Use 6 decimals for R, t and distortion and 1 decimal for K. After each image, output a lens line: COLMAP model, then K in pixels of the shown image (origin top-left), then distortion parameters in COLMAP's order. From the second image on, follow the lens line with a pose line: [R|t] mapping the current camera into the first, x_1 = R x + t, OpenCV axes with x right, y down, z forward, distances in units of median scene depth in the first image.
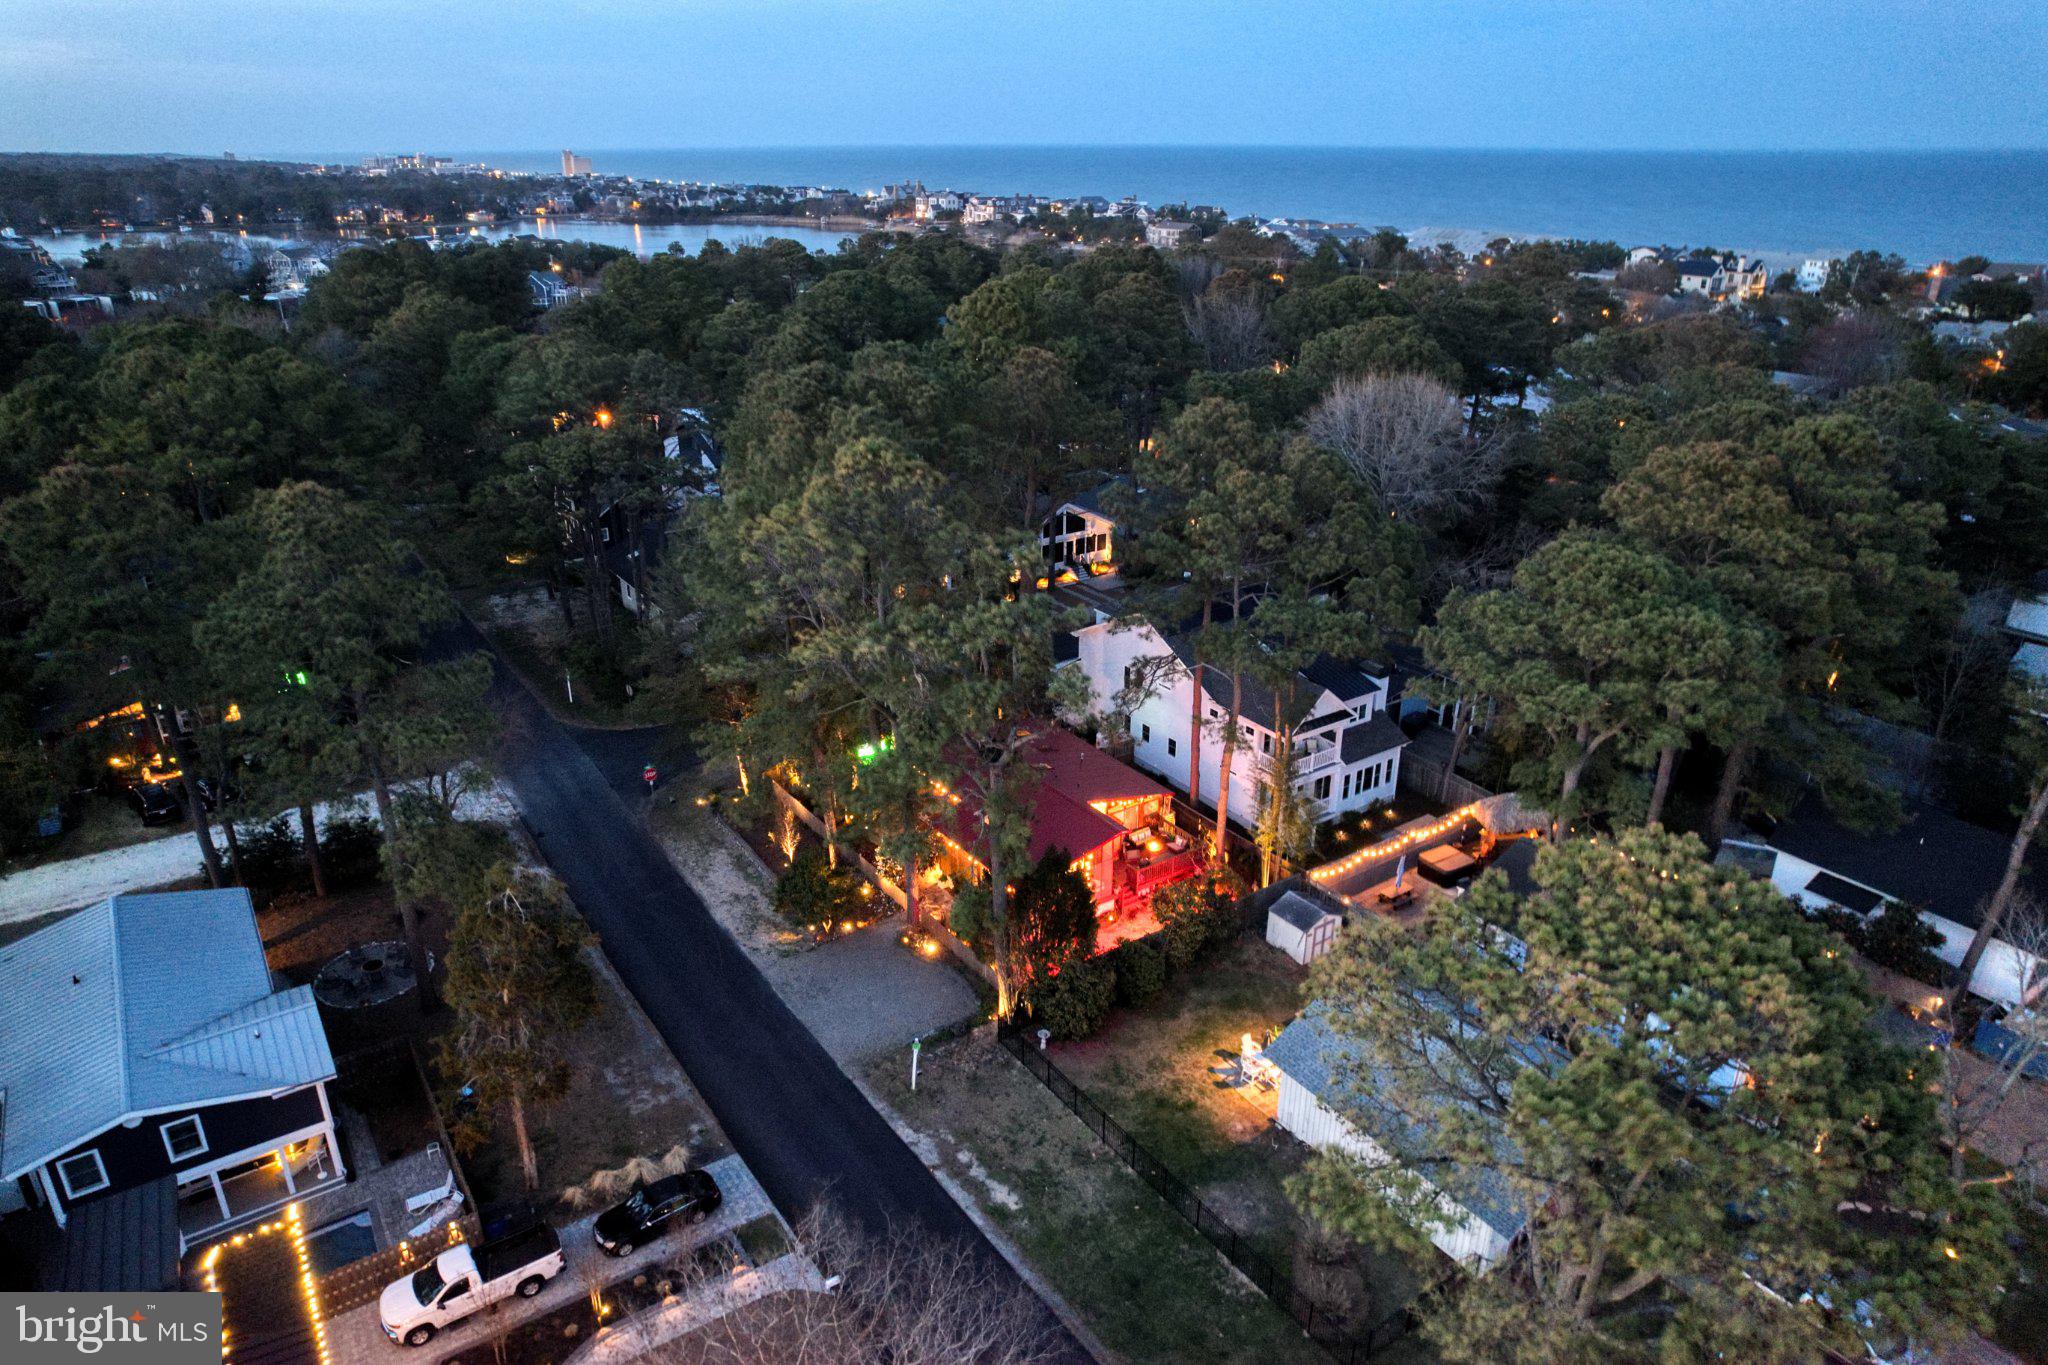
lens RADIAL K [[1310.7, 0, 1023.7], [0, 1310.7, 695.2], [0, 0, 1]] dist [-0.084255, 0.067551]
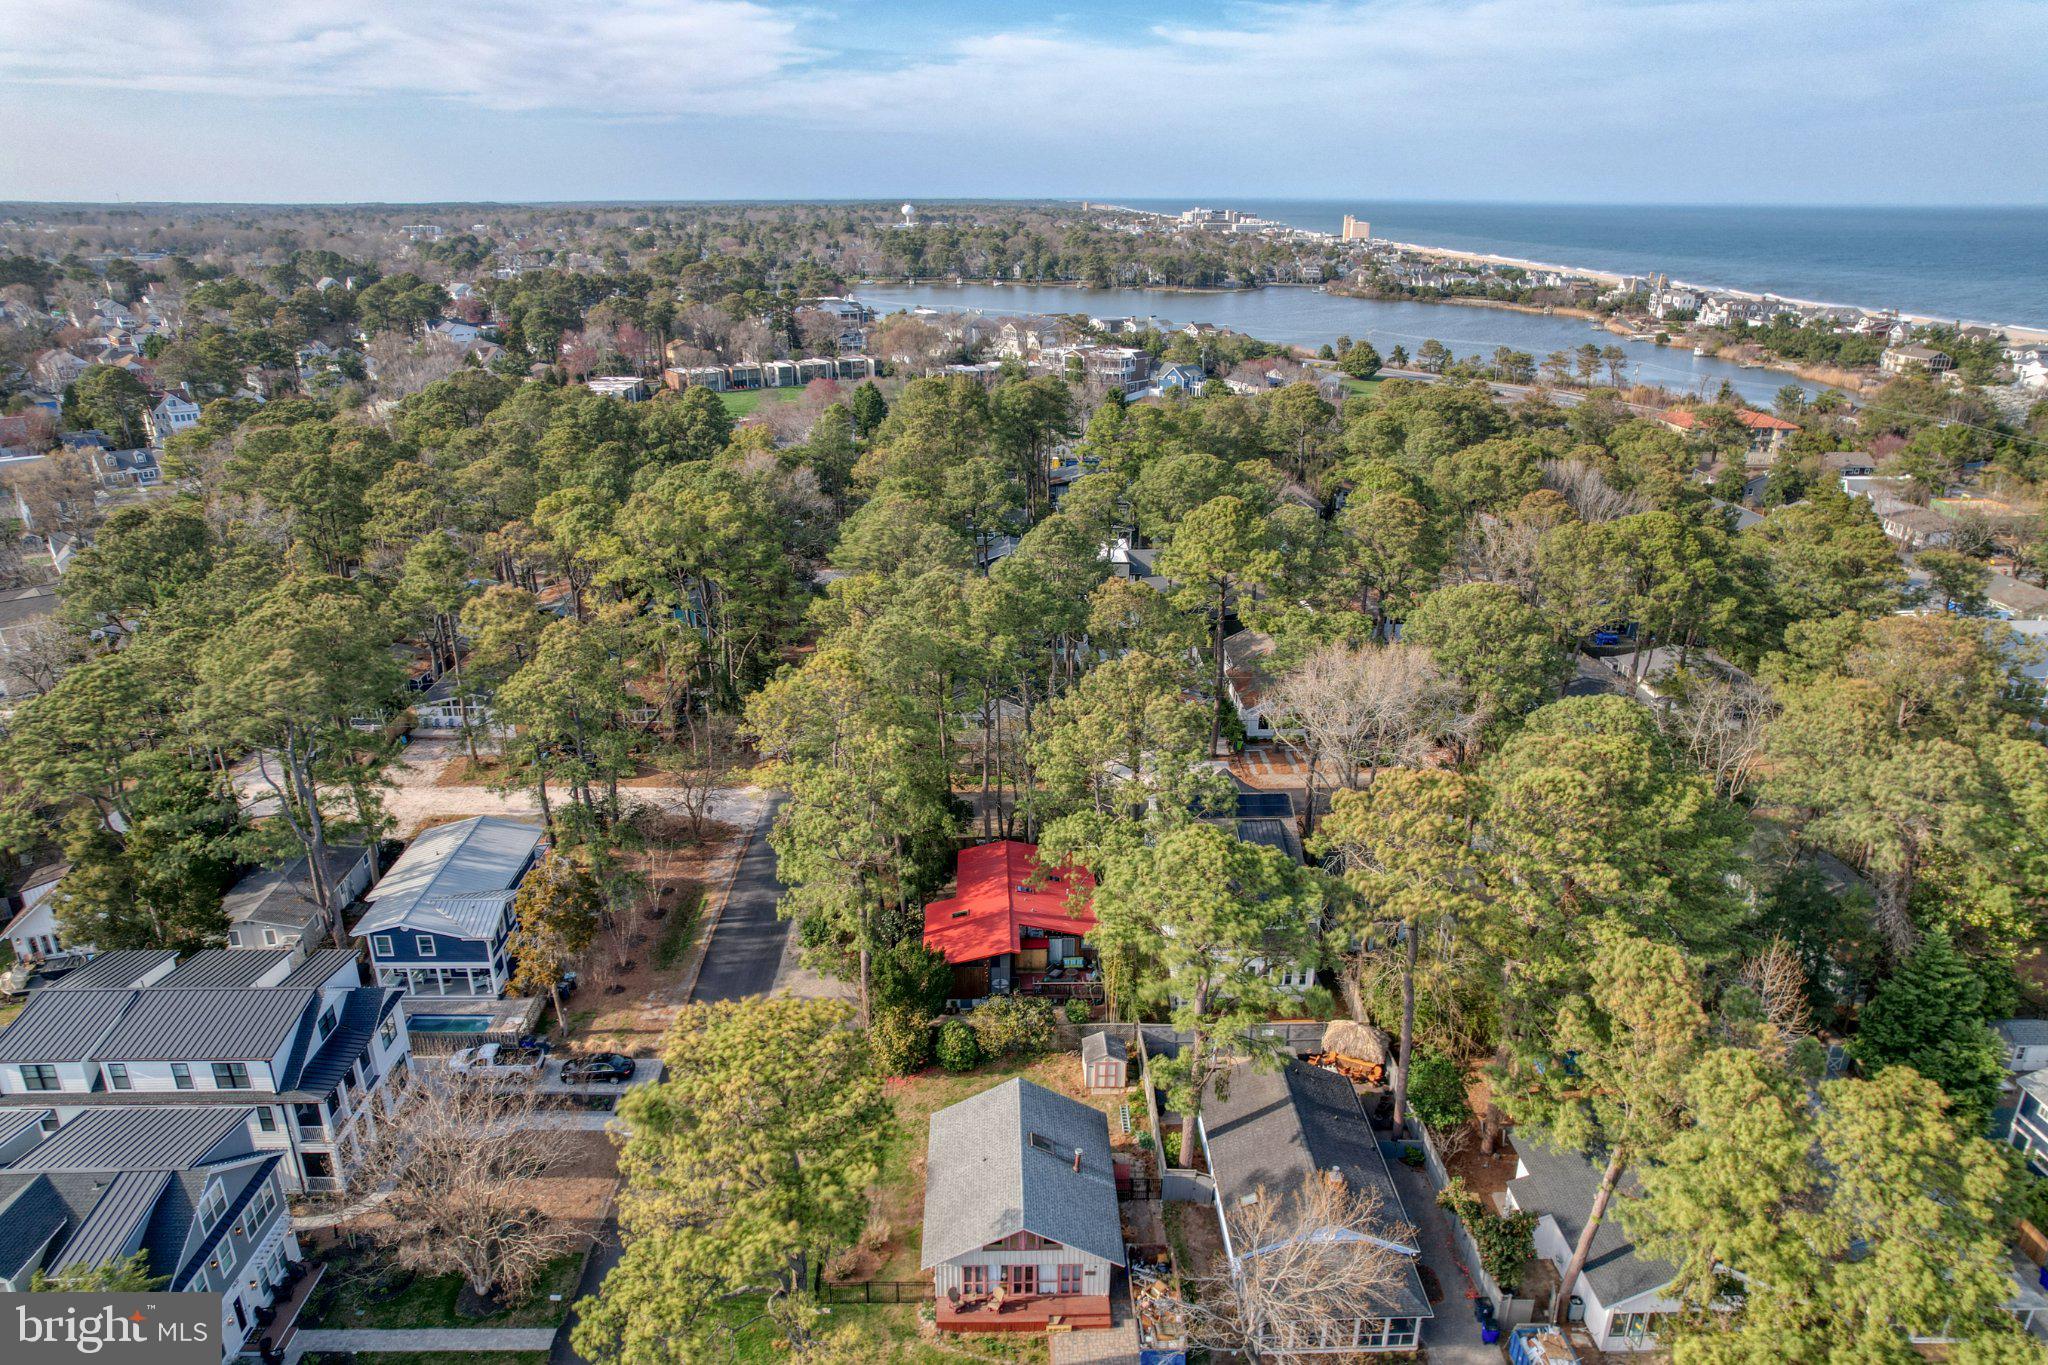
lens RADIAL K [[1299.3, 0, 1024.0], [0, 1299.3, 682.5], [0, 0, 1]] dist [-0.090689, 0.080442]
pose [[0.841499, 0.196764, -0.503153, 0.670164], [-0.219048, 0.975596, 0.015171, -0.183242], [0.493859, 0.097448, 0.864064, -0.188759]]
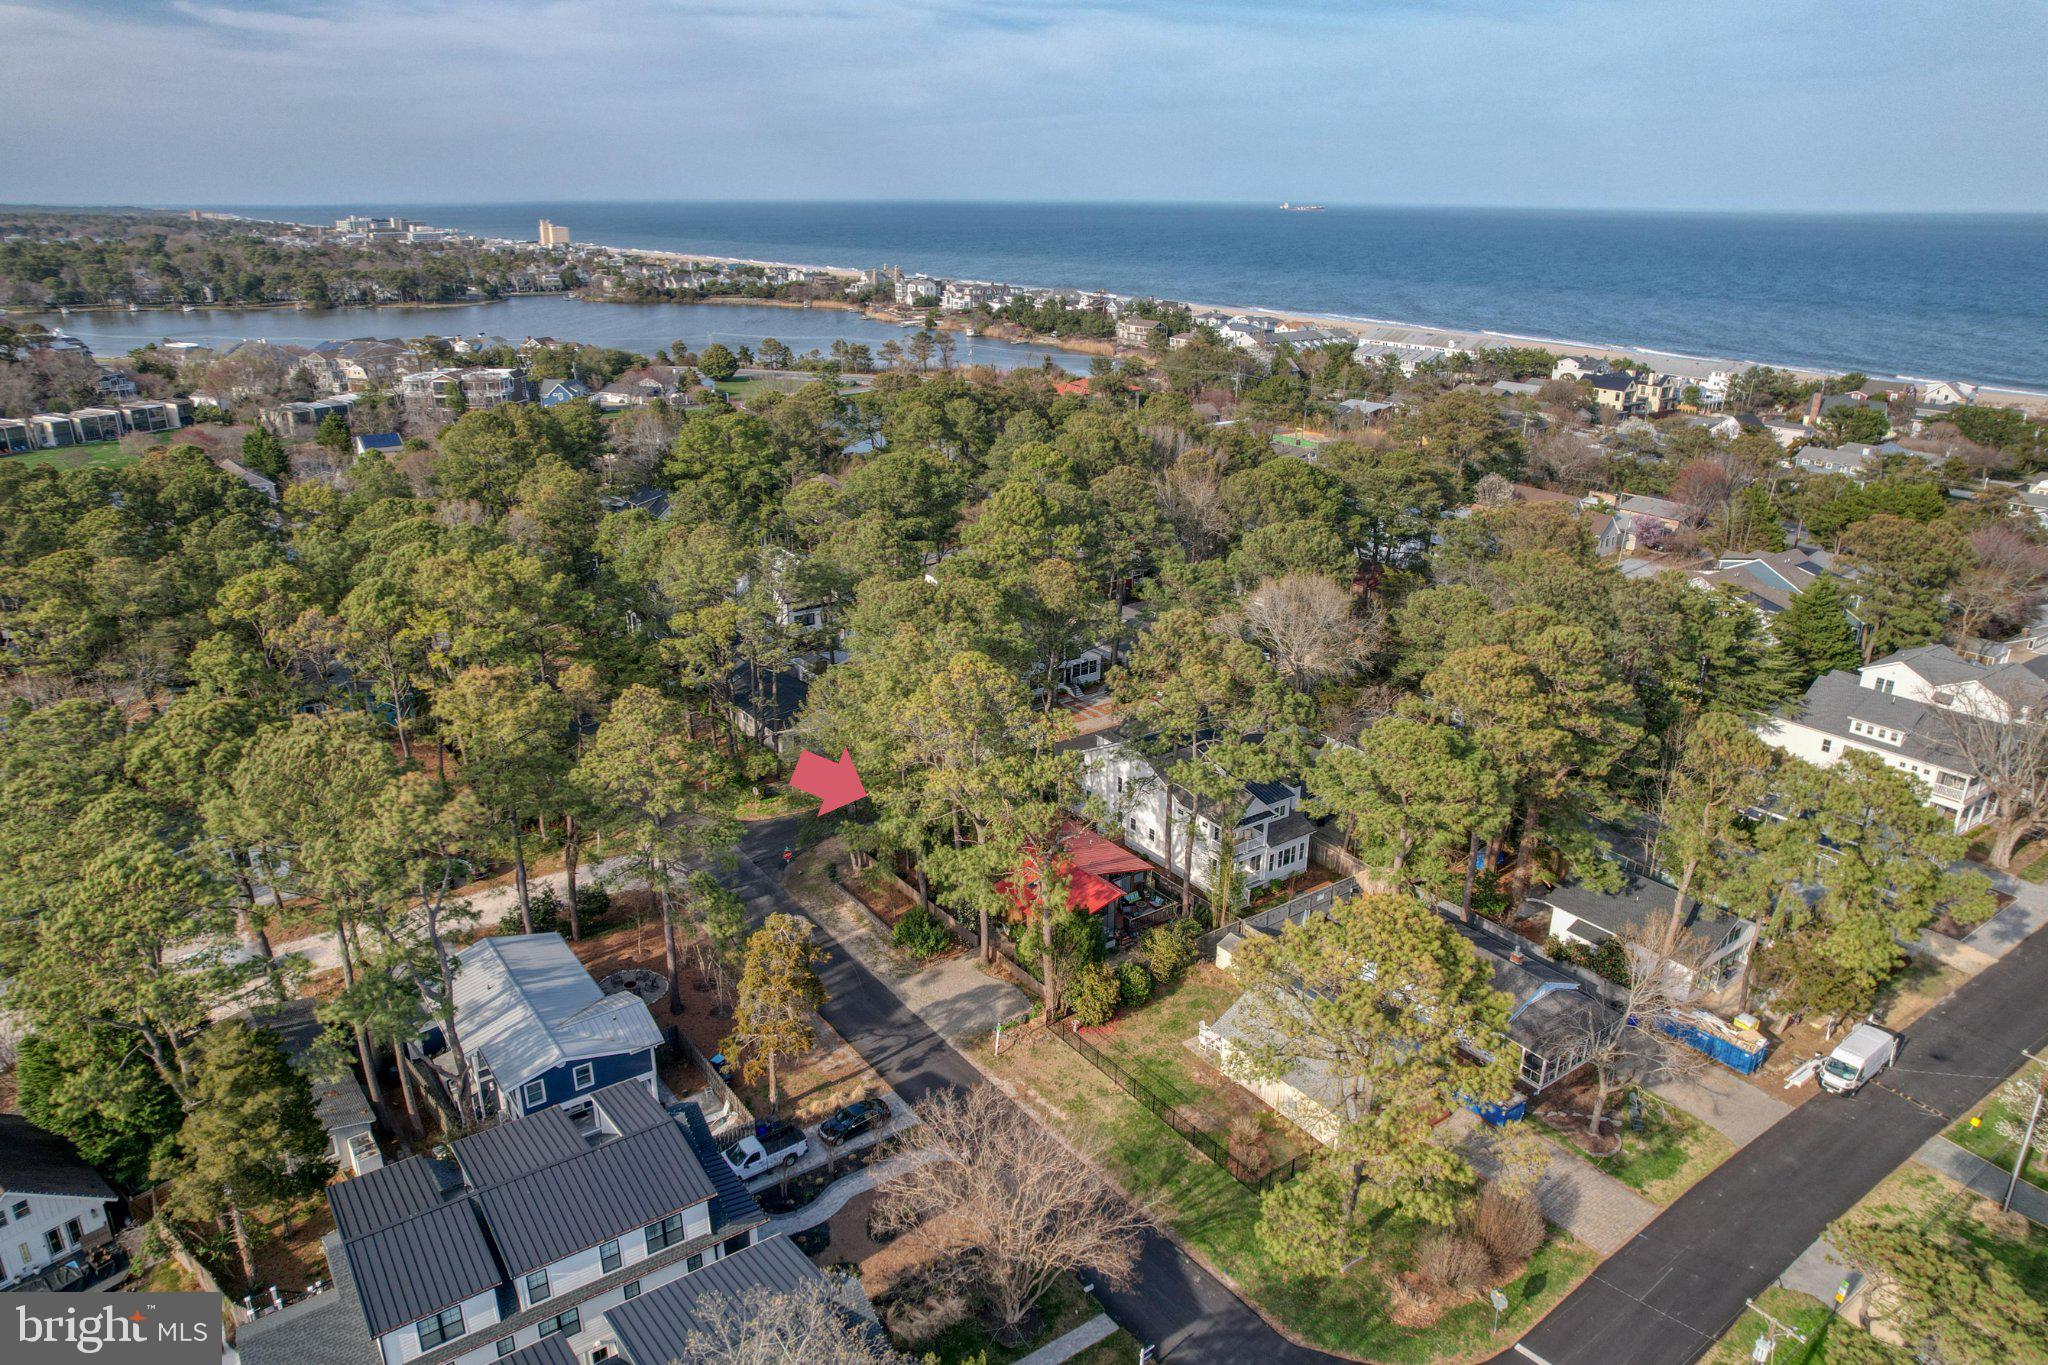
lens RADIAL K [[1322.5, 0, 1024.0], [0, 1322.5, 682.5], [0, 0, 1]] dist [-0.081674, 0.066249]
pose [[0.999668, 0.000818, 0.025750, -0.072510], [0.000595, 0.998496, -0.054818, -0.053622], [-0.025756, 0.054815, 0.998164, -0.507783]]
